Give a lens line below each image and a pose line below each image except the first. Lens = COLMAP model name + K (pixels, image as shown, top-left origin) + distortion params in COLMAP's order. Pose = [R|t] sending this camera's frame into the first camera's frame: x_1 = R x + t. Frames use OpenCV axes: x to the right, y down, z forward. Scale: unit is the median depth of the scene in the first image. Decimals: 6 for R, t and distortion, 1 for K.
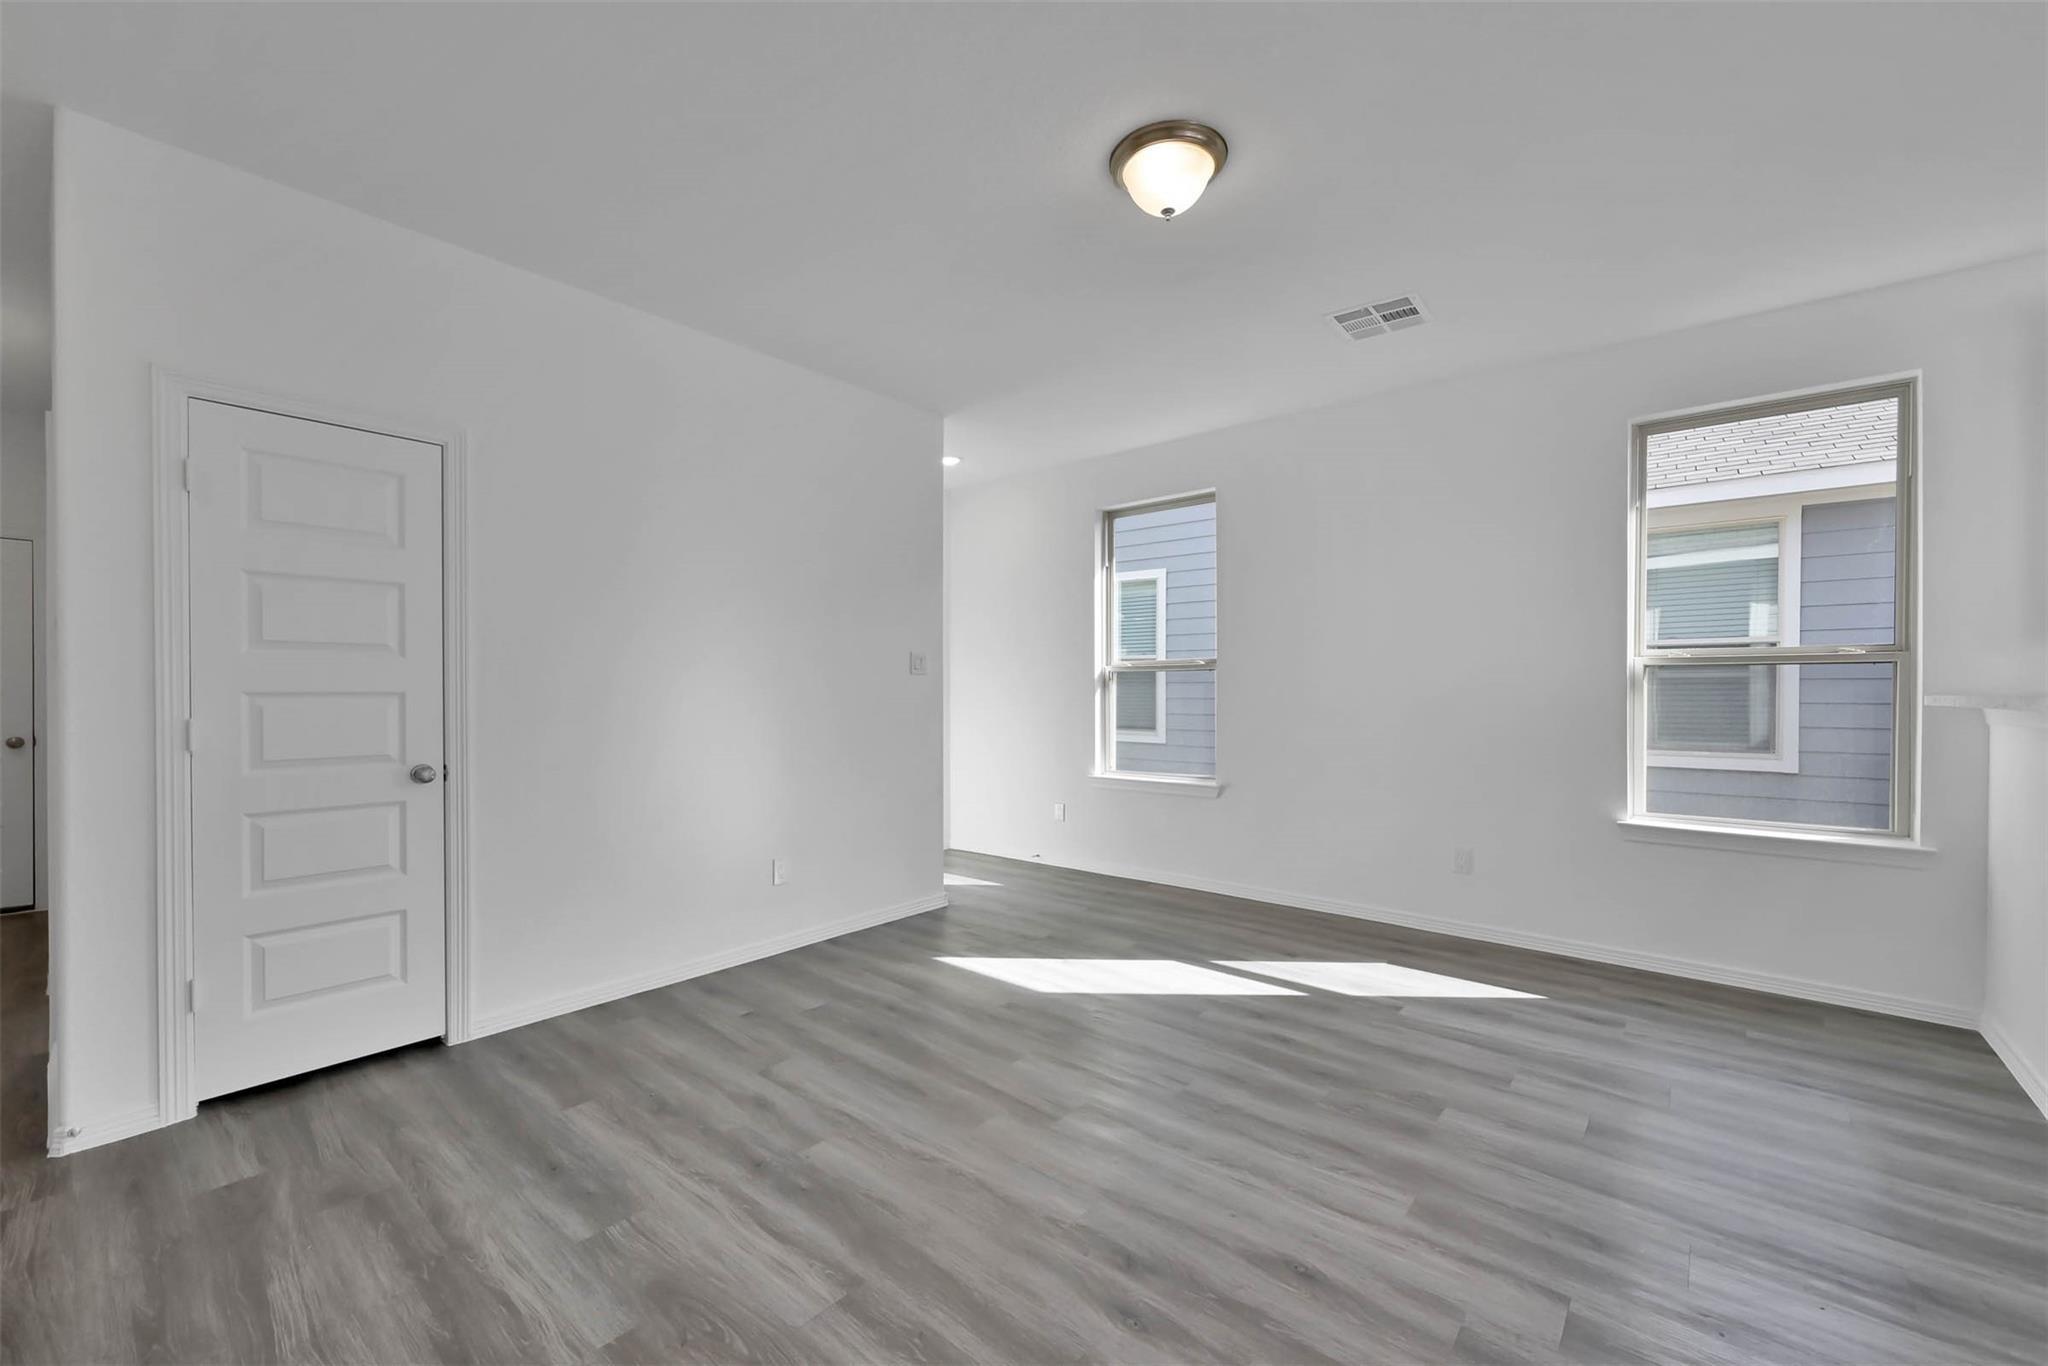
lens RADIAL K [[820.6, 0, 1016.9], [0, 820.6, 683.2], [0, 0, 1]] dist [-0.001033, 0.000104]
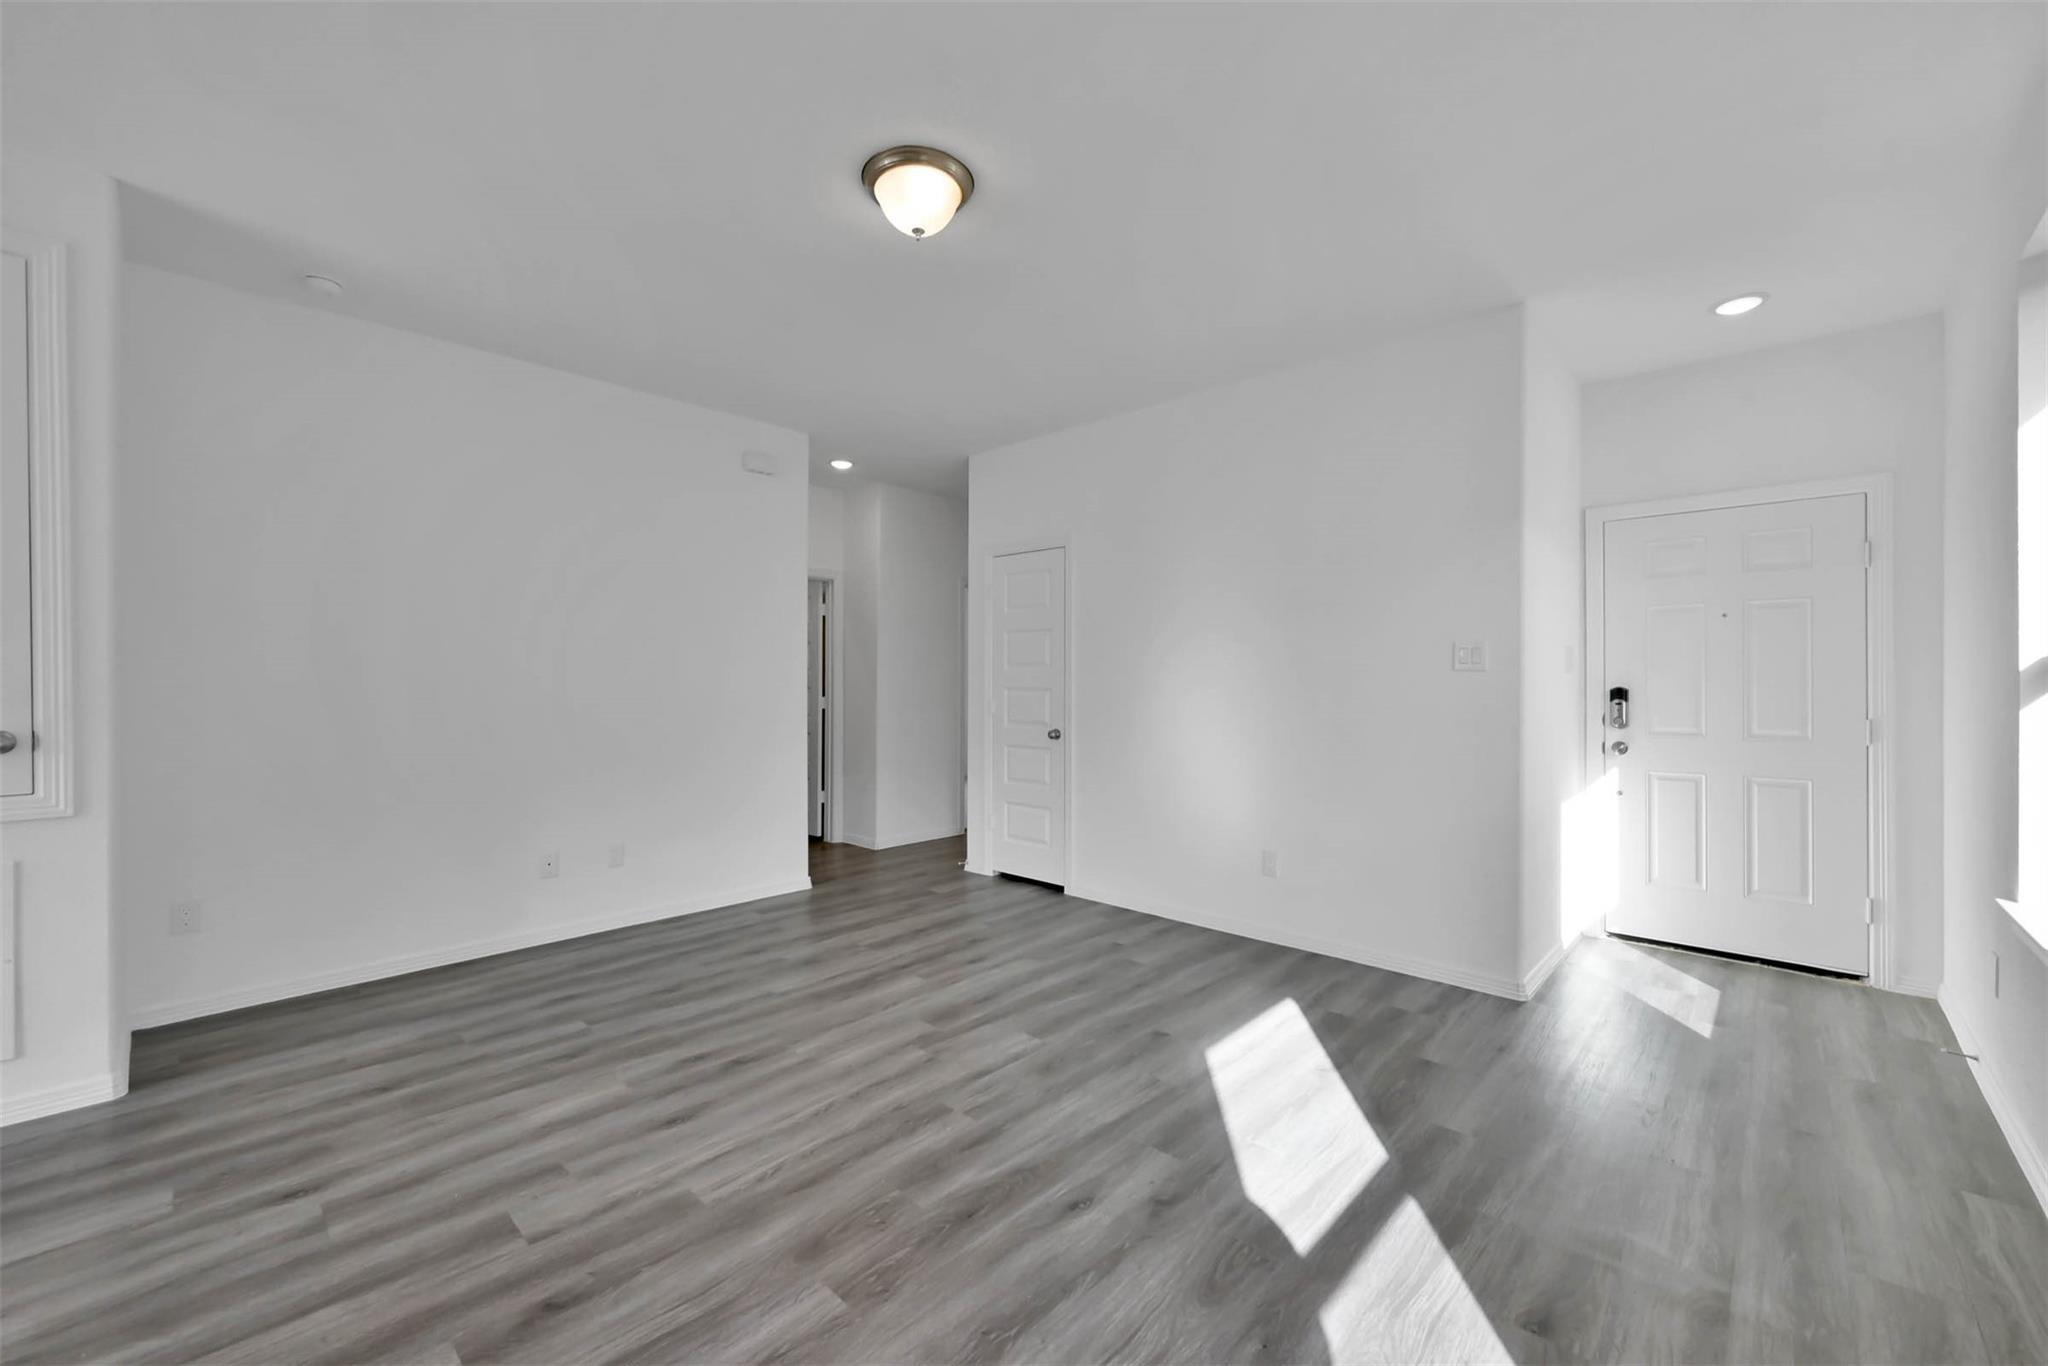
lens RADIAL K [[820.6, 0, 1016.9], [0, 820.6, 683.2], [0, 0, 1]] dist [-0.001033, 0.000104]
pose [[-0.064353, -0.002412, -0.997924, 1.206881], [0.001529, 0.999996, -0.002516, 0.012081], [0.997926, -0.001688, -0.064349, 1.206987]]
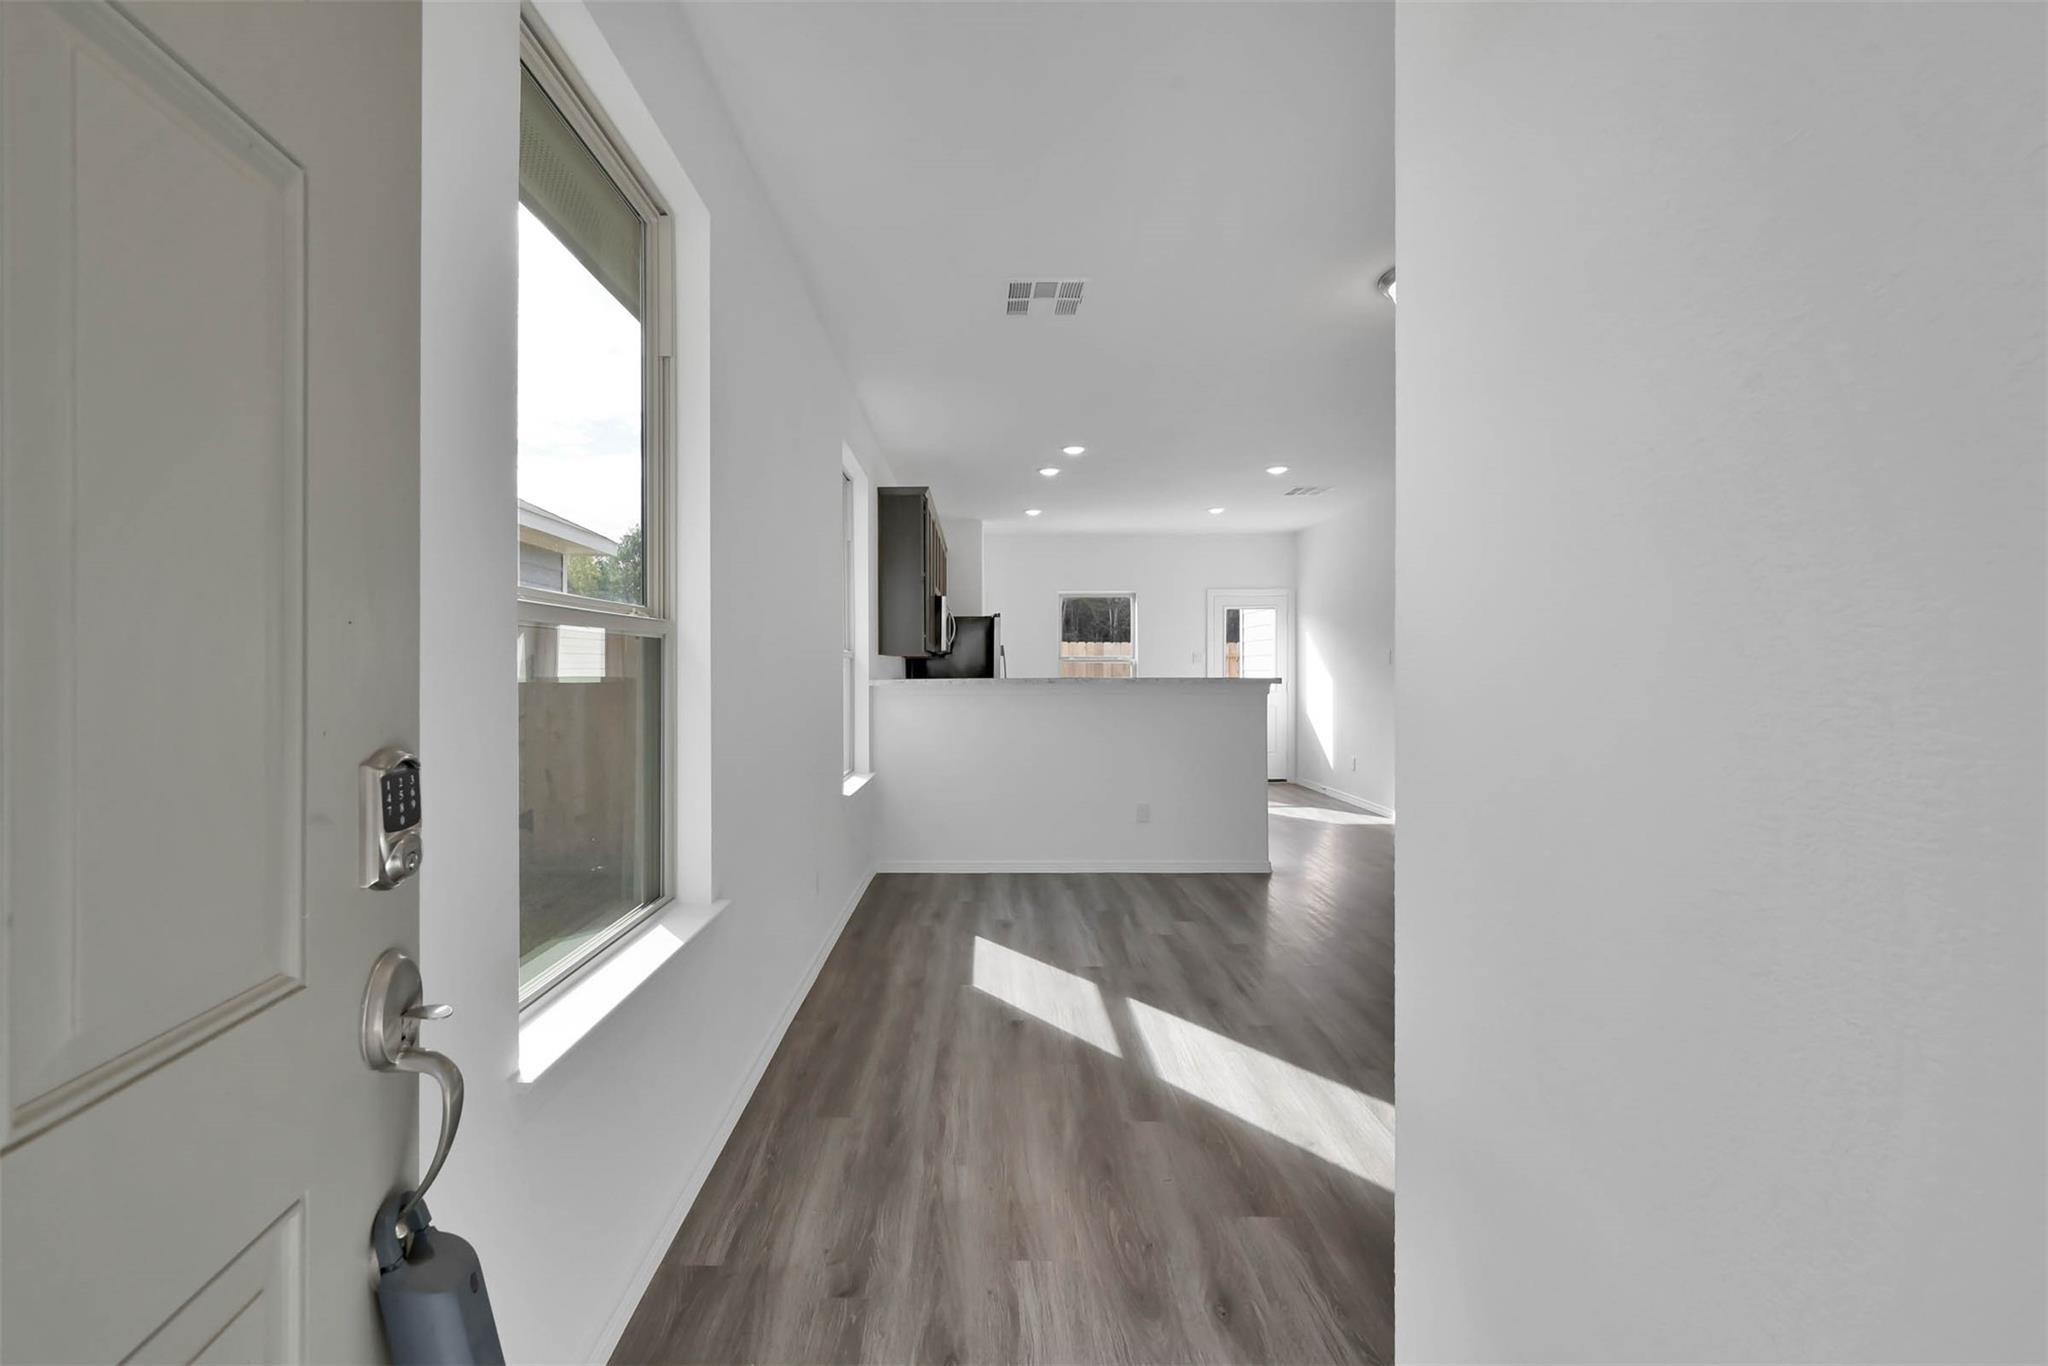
lens RADIAL K [[820.6, 0, 1016.9], [0, 820.6, 683.2], [0, 0, 1]] dist [-0.001033, 0.000104]
pose [[-0.665097, -0.006854, 0.746725, -0.357699], [0.001904, 0.999939, 0.010874, 0.014149], [-0.746754, 0.008654, -0.665044, 2.366772]]
